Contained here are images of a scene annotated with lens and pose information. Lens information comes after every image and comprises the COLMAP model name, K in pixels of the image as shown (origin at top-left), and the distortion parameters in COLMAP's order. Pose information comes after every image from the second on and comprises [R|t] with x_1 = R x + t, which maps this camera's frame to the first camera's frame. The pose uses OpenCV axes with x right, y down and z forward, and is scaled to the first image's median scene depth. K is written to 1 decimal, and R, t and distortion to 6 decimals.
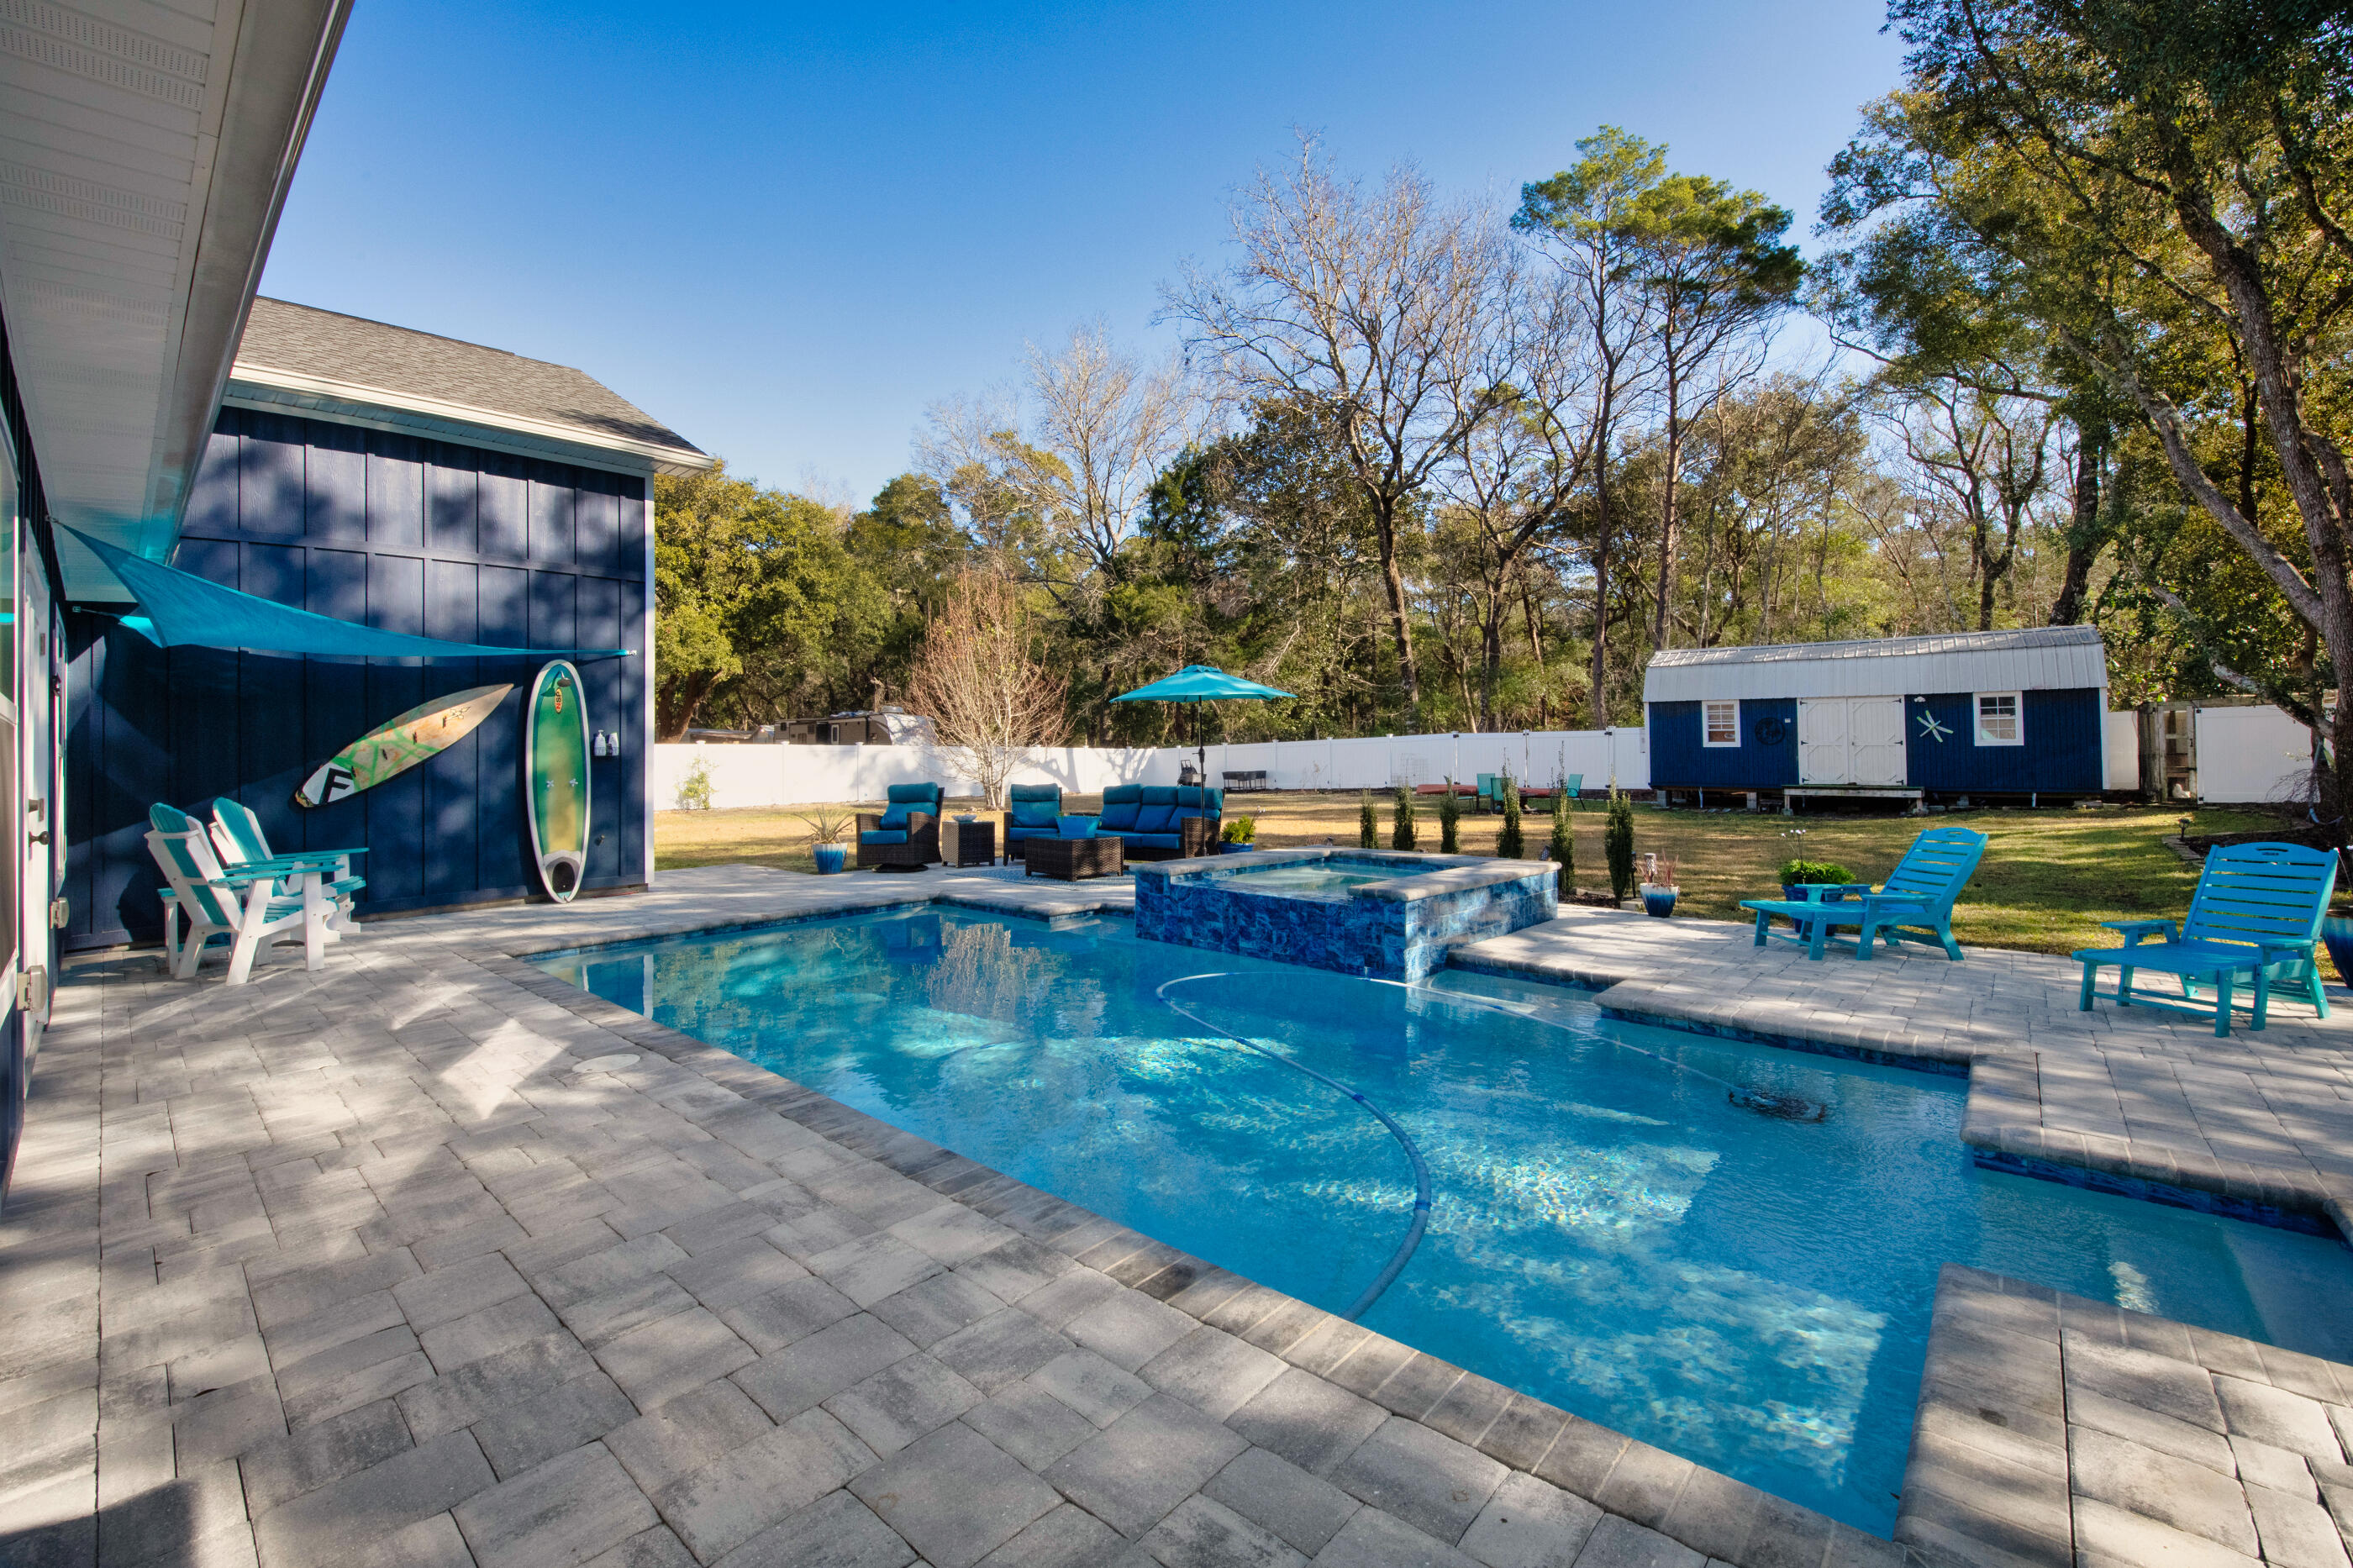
lens RADIAL K [[980.0, 0, 1229.6], [0, 980.0, 734.6], [0, 0, 1]] dist [0.010245, 0.000536]
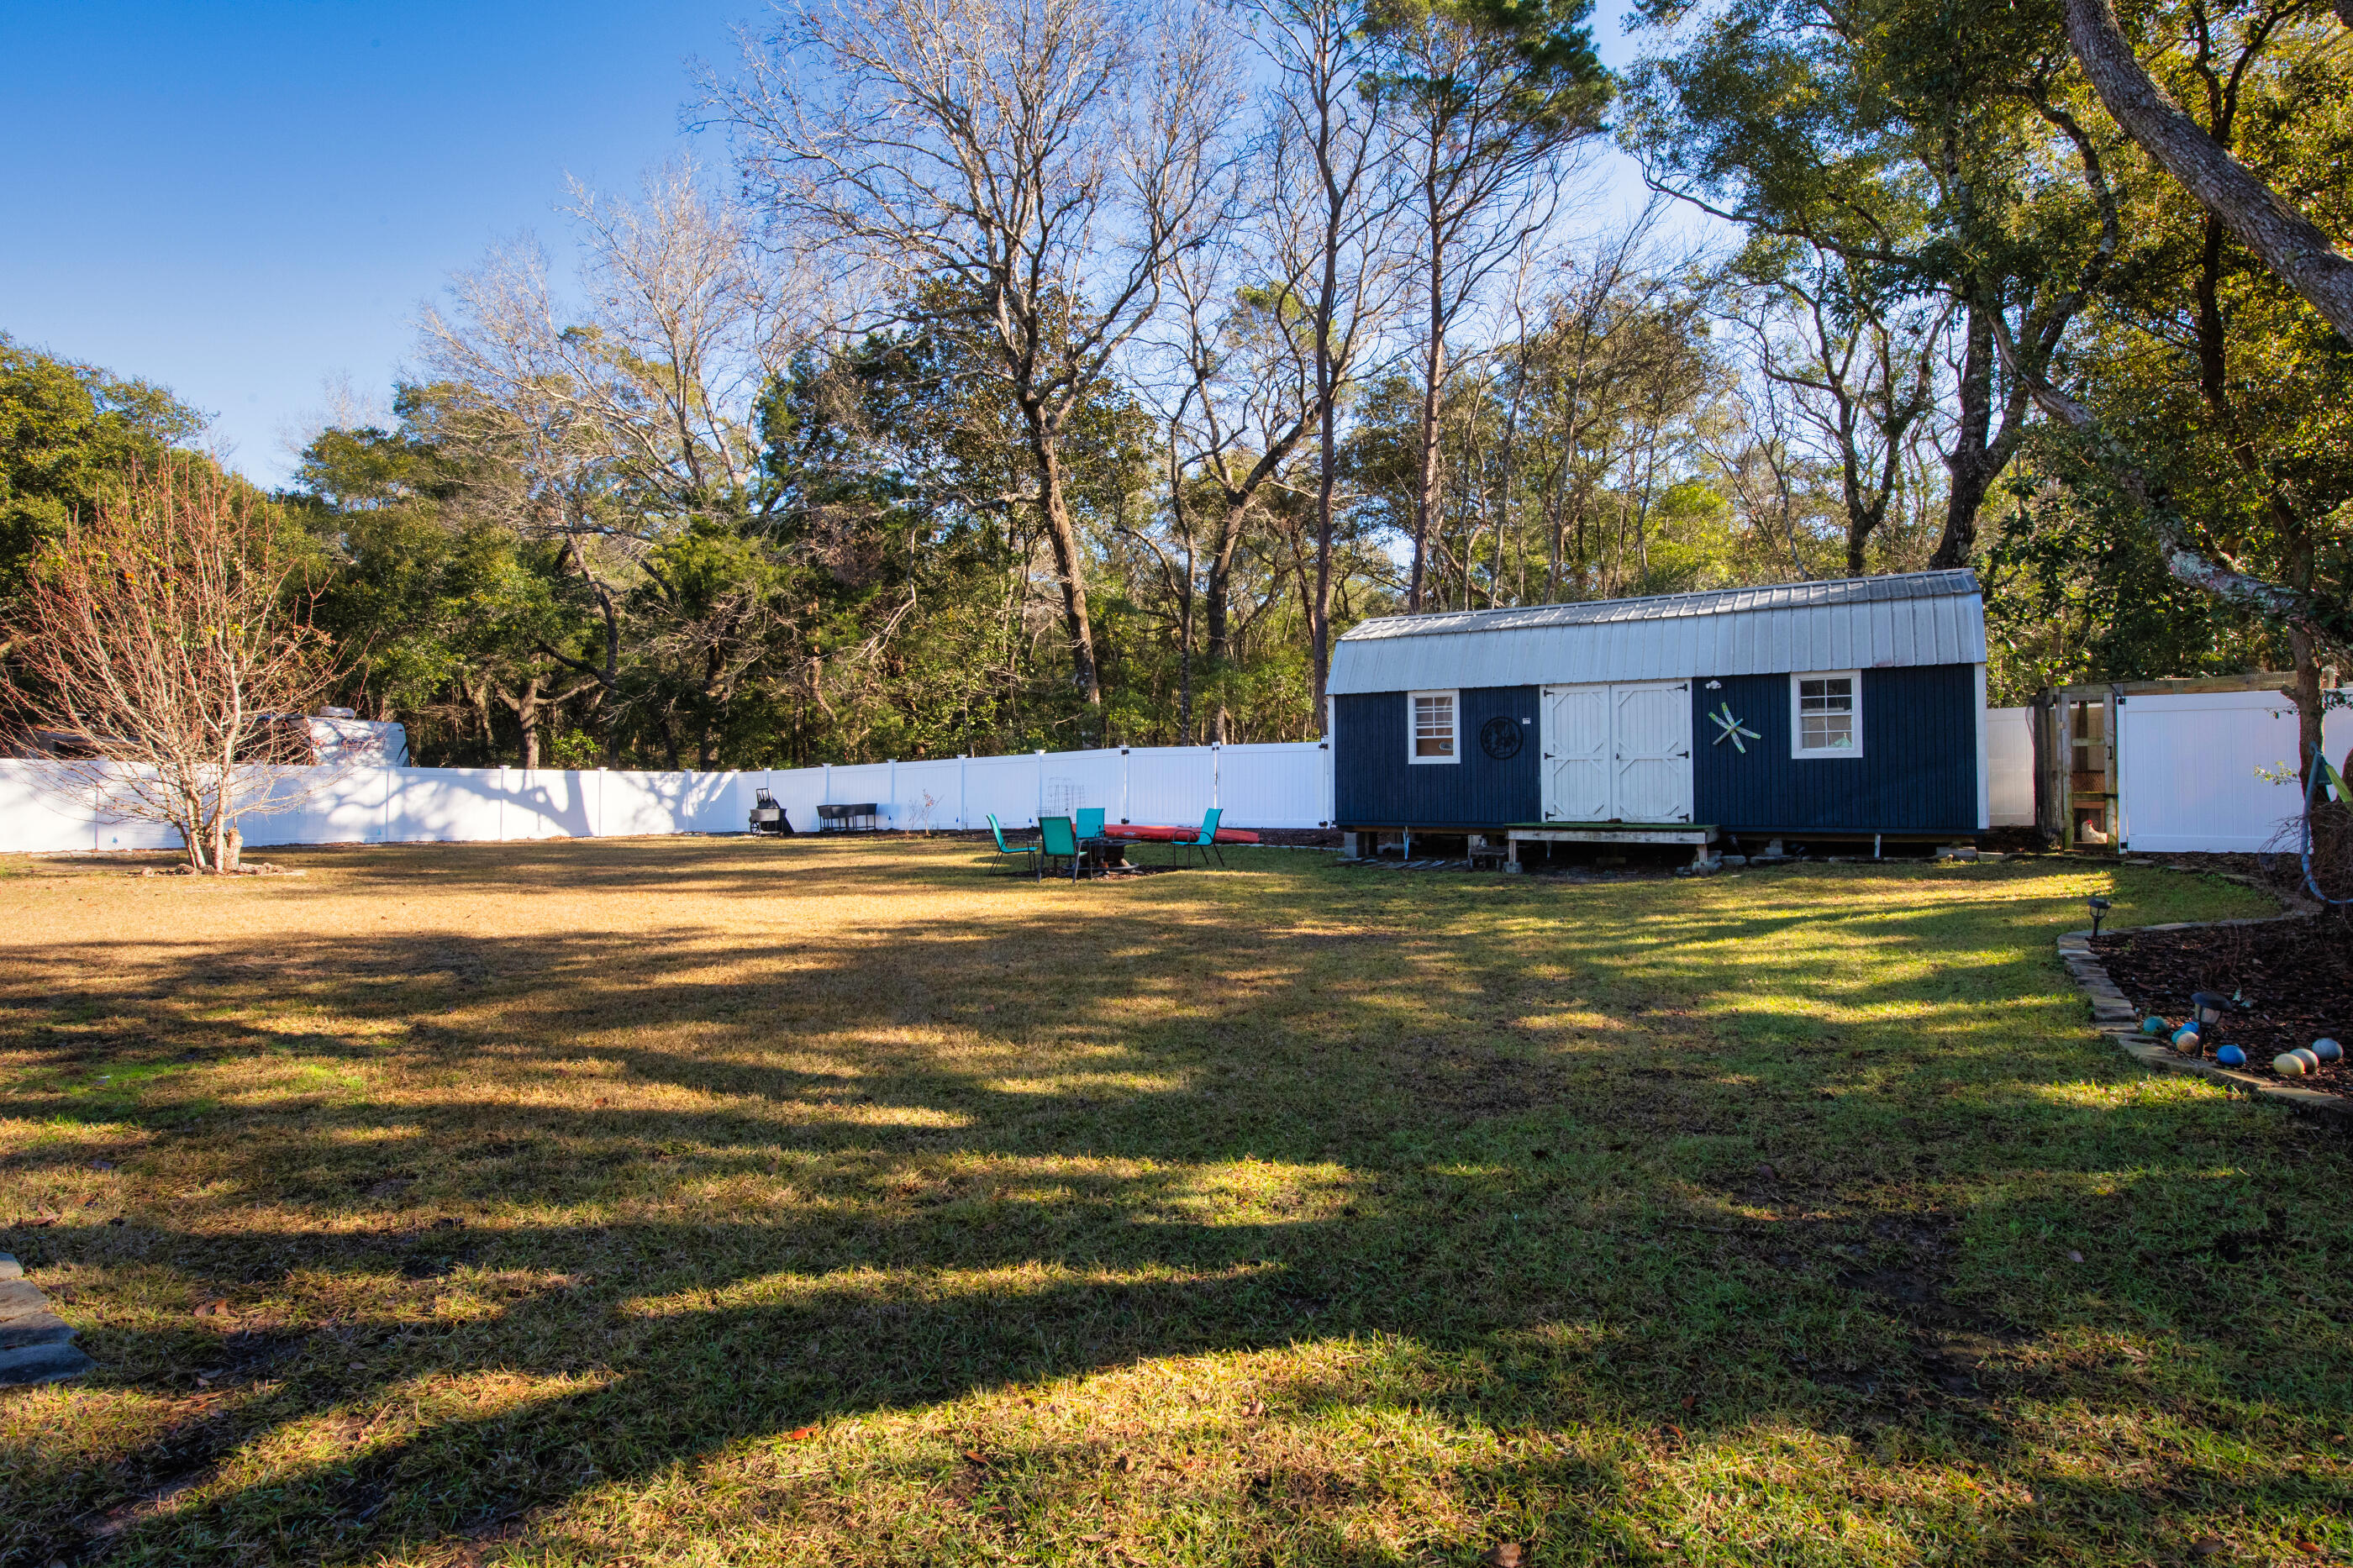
lens RADIAL K [[1151.6, 0, 1183.0], [0, 1151.6, 782.1], [0, 0, 1]] dist [0.006798, -0.000216]
pose [[0.995330, -0.001094, 0.096529, 0.237648], [-0.000571, 0.999852, 0.017214, 0.010529], [-0.096534, -0.017188, 0.995181, 0.245824]]
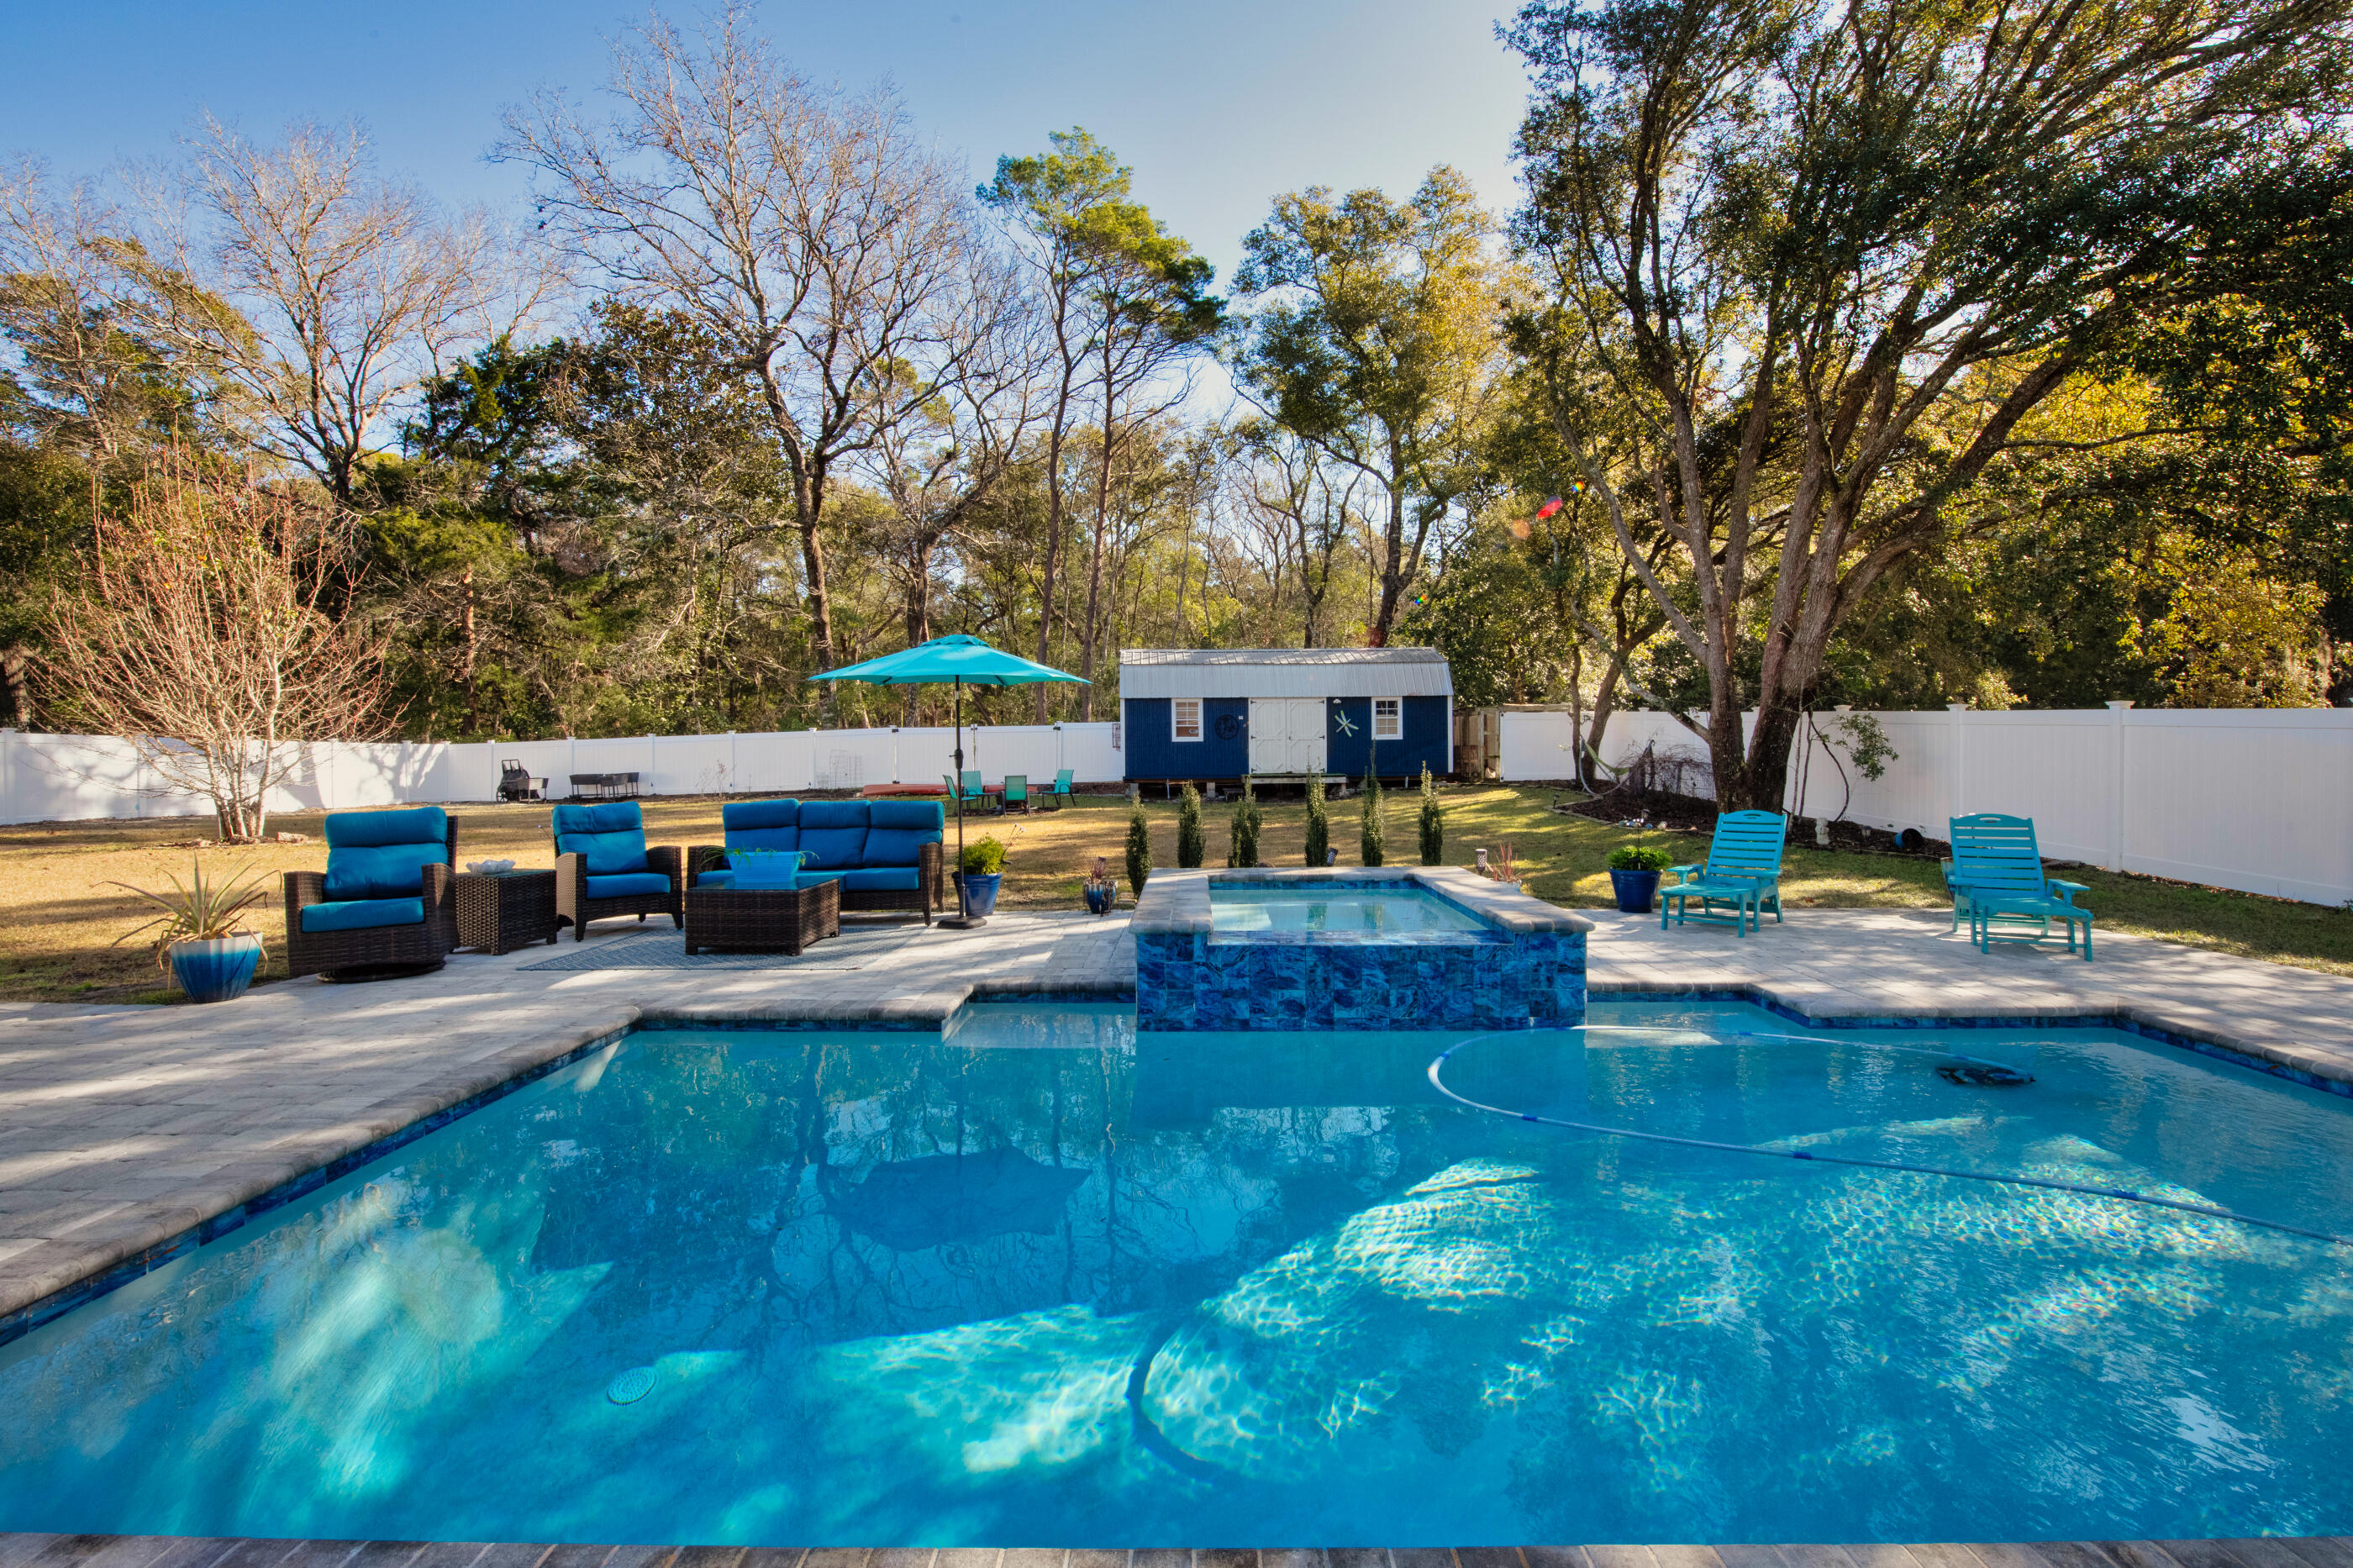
lens RADIAL K [[982.2, 0, 1225.0], [0, 982.2, 724.1], [0, 0, 1]] dist [-0.003224, 0.000750]
pose [[0.779513, 0.010101, 0.626305, -0.125581], [-0.007385, 0.999949, -0.006936, 0.001026], [-0.626343, 0.000781, 0.779547, 0.119361]]
